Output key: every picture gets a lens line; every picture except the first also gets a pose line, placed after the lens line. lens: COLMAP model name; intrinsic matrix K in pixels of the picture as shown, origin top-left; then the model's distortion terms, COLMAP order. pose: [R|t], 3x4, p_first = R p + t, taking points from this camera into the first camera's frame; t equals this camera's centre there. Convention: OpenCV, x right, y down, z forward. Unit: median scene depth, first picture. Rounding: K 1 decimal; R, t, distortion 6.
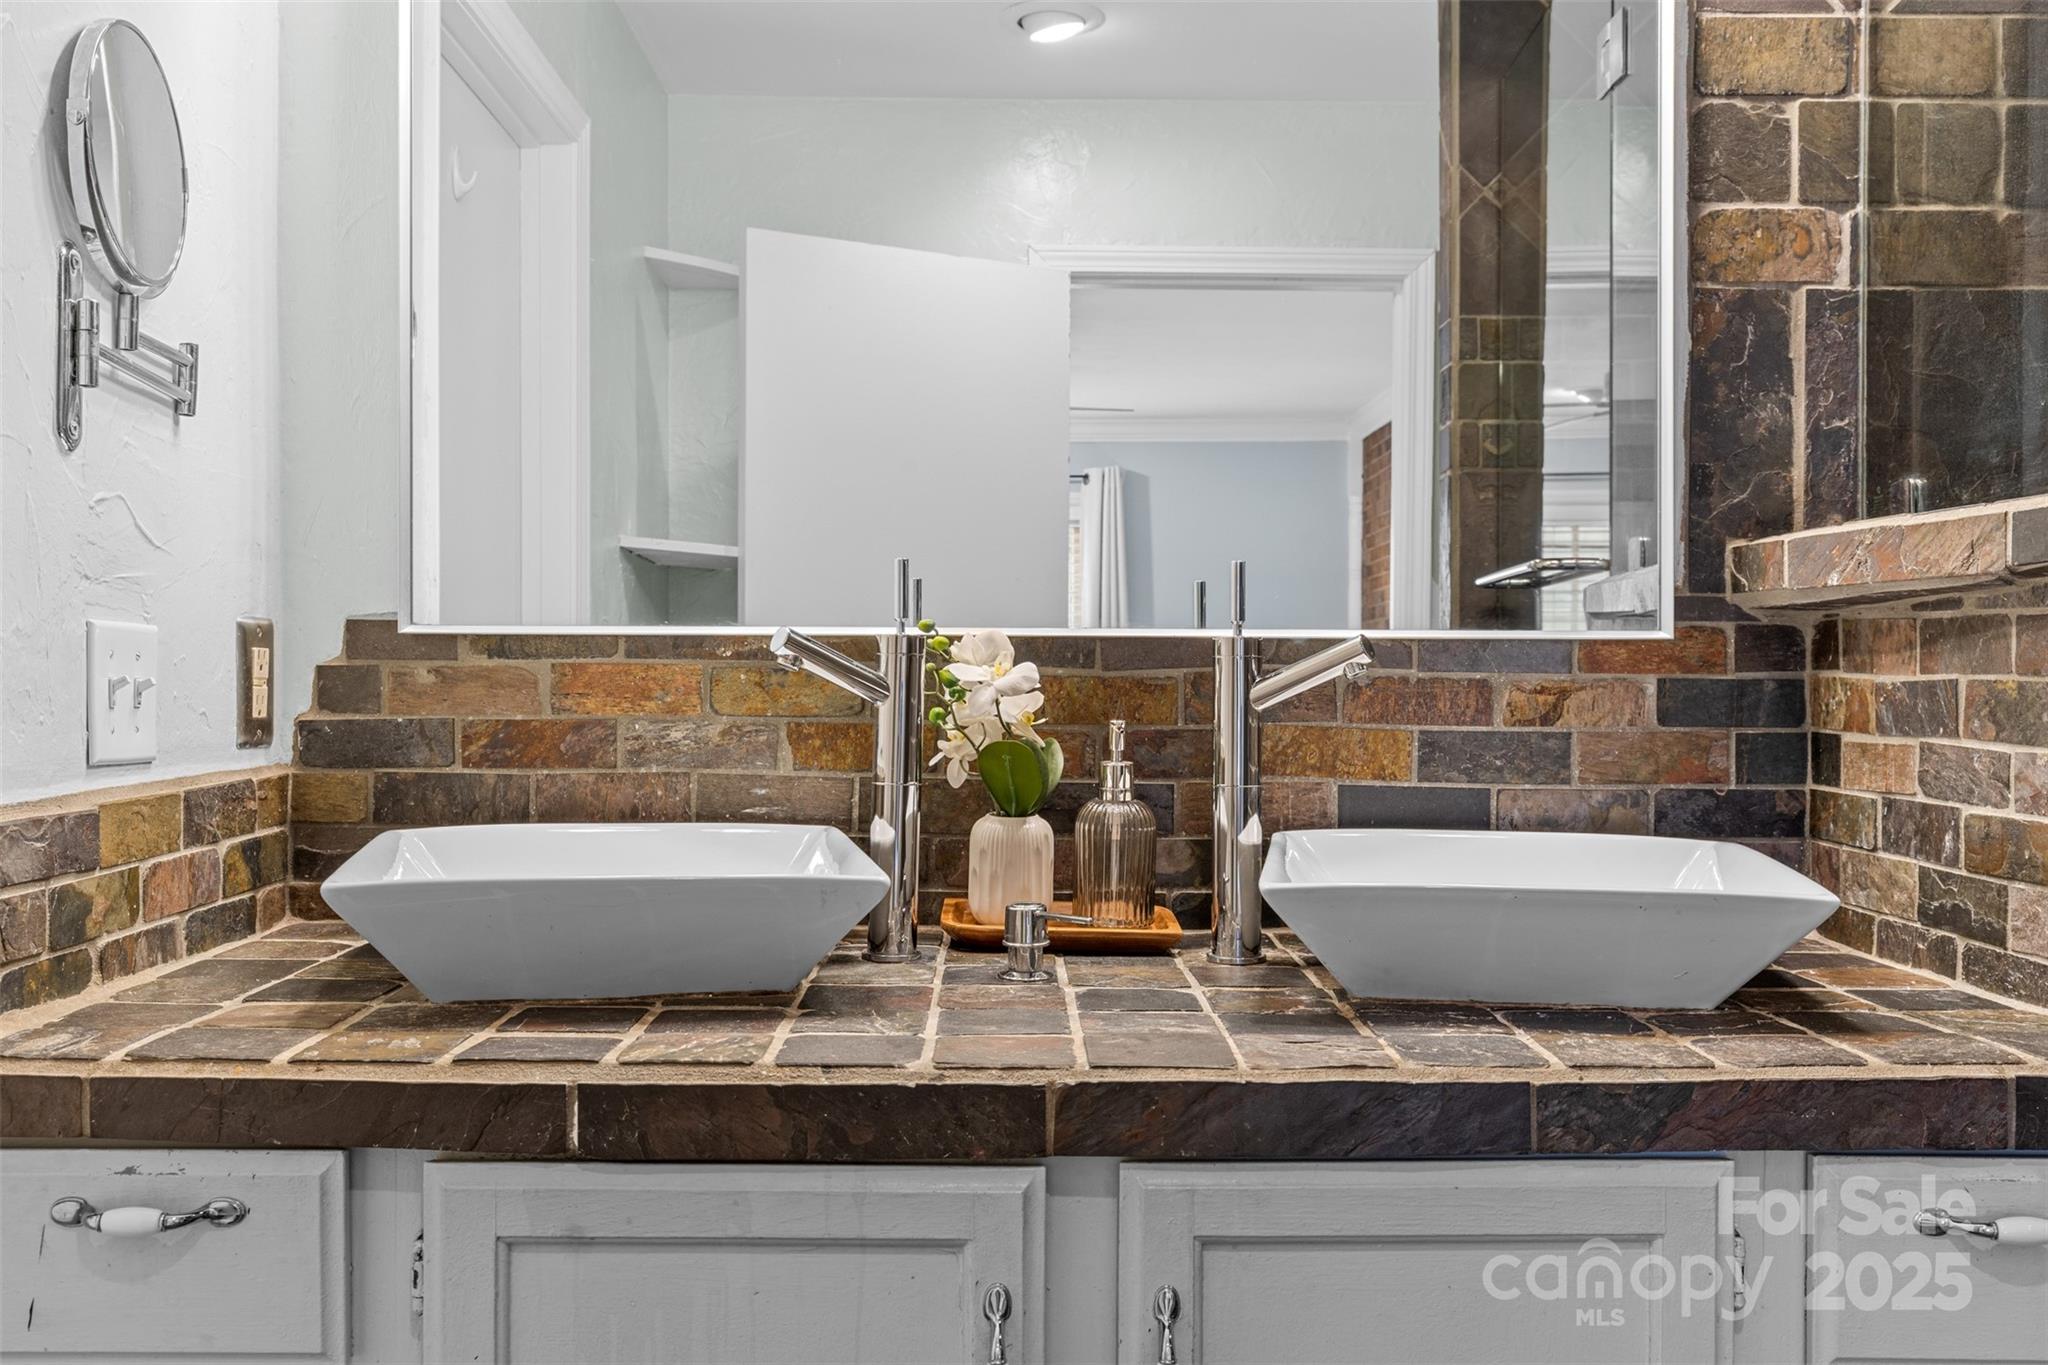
lens RADIAL K [[1953.4, 0, 1039.1], [0, 1953.4, 689.3], [0, 0, 1]] dist [0.005011, 0.000000]
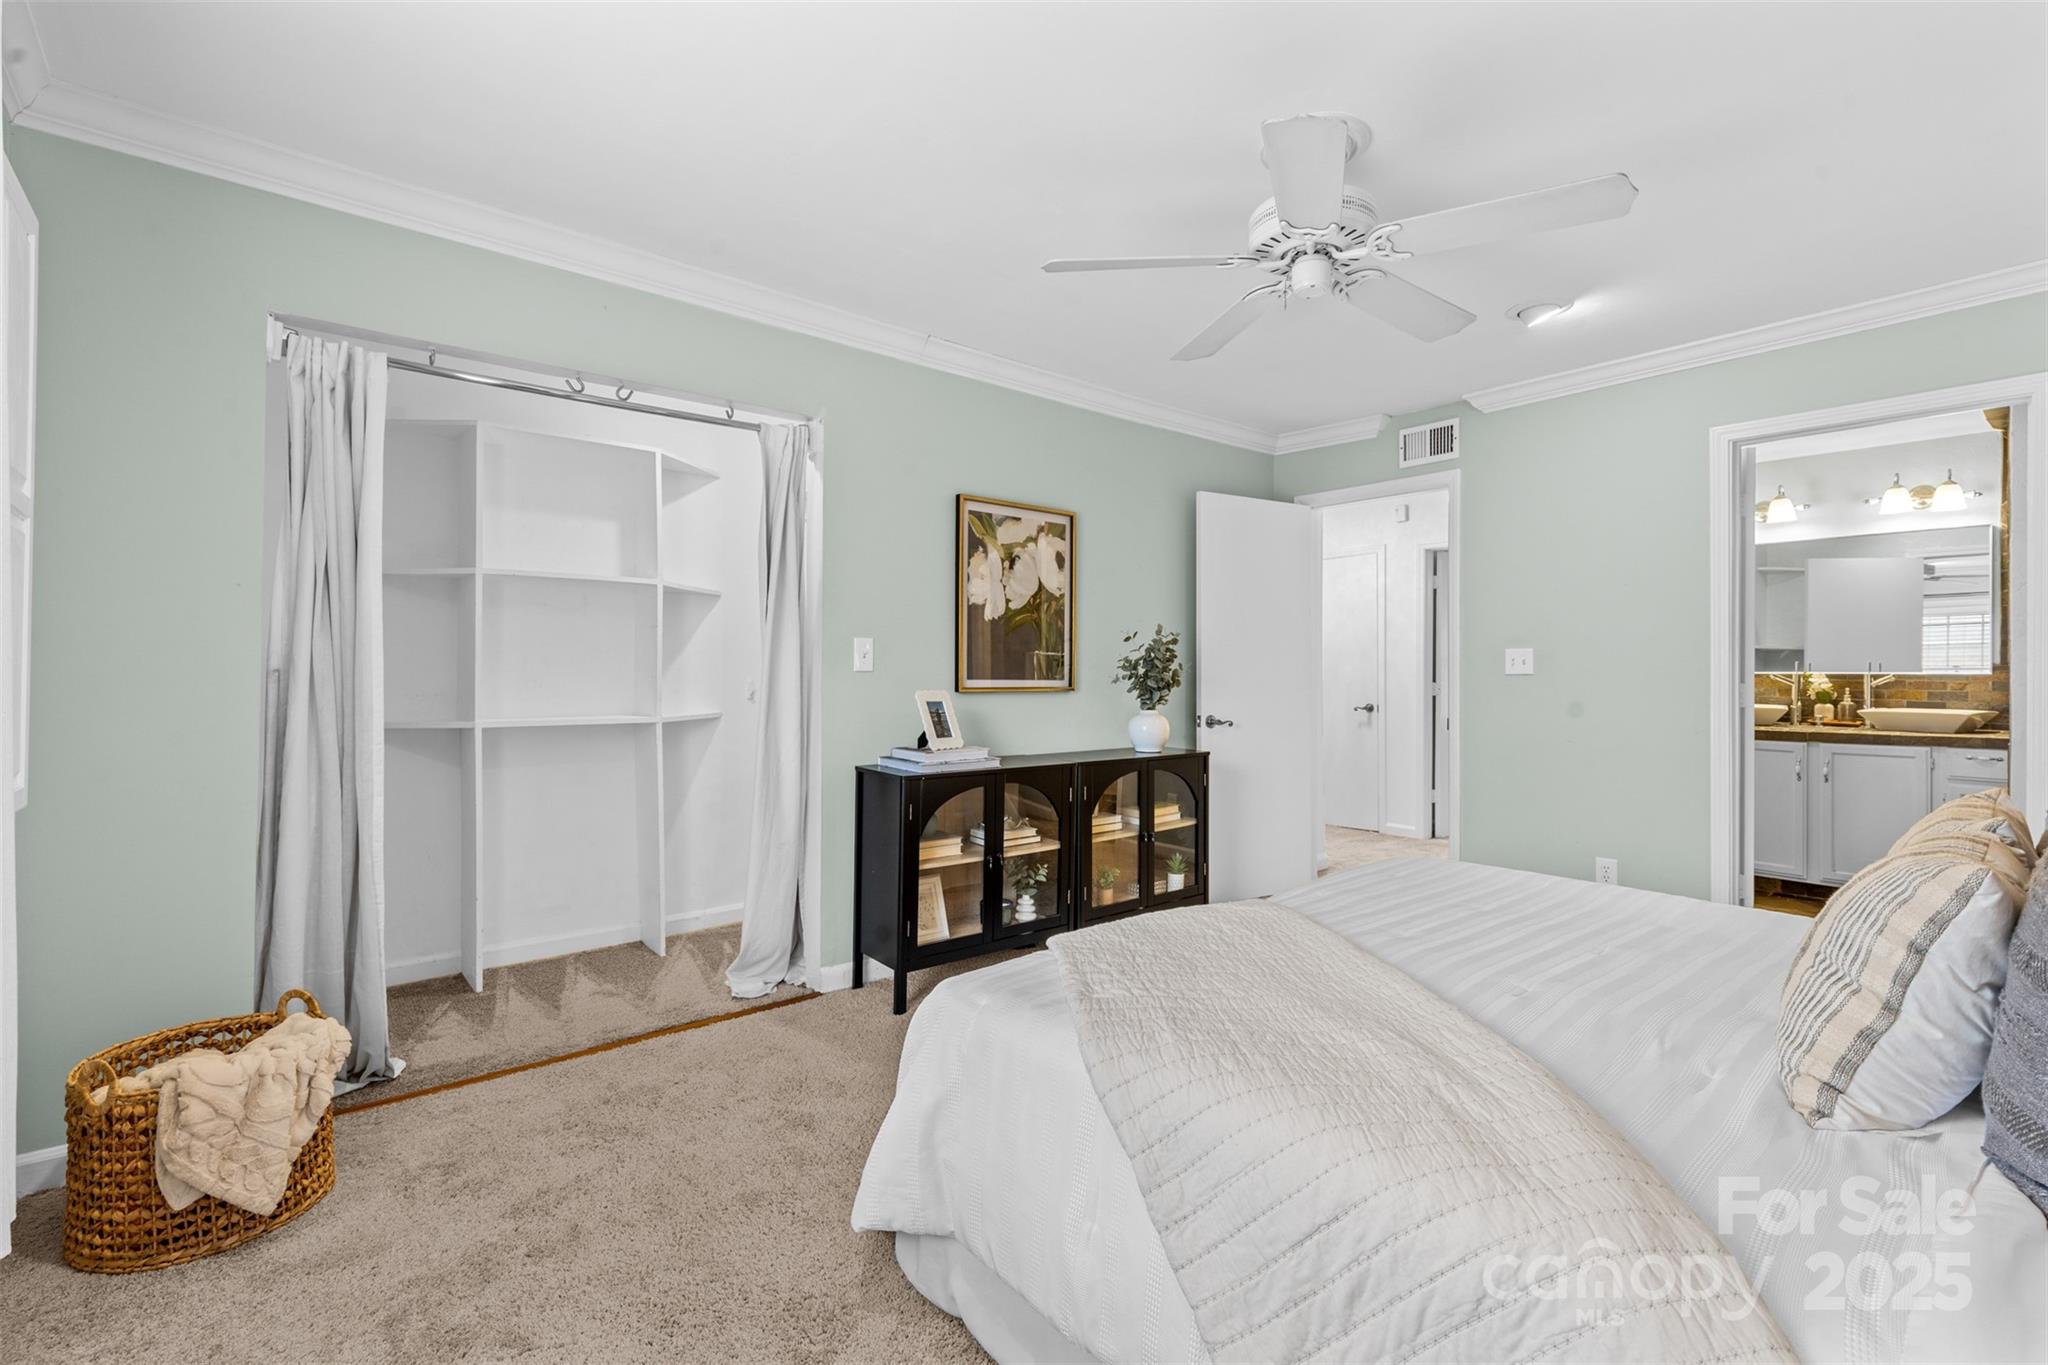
lens RADIAL K [[920.5, 0, 1023.0], [0, 920.5, 679.6], [0, 0, 1]] dist [0.008859, -0.002798]
pose [[0.627509, 0.001417, -0.778608, 0.634811], [-0.010029, 0.999930, -0.006263, 0.031162], [0.778545, 0.011738, 0.627479, -2.614504]]
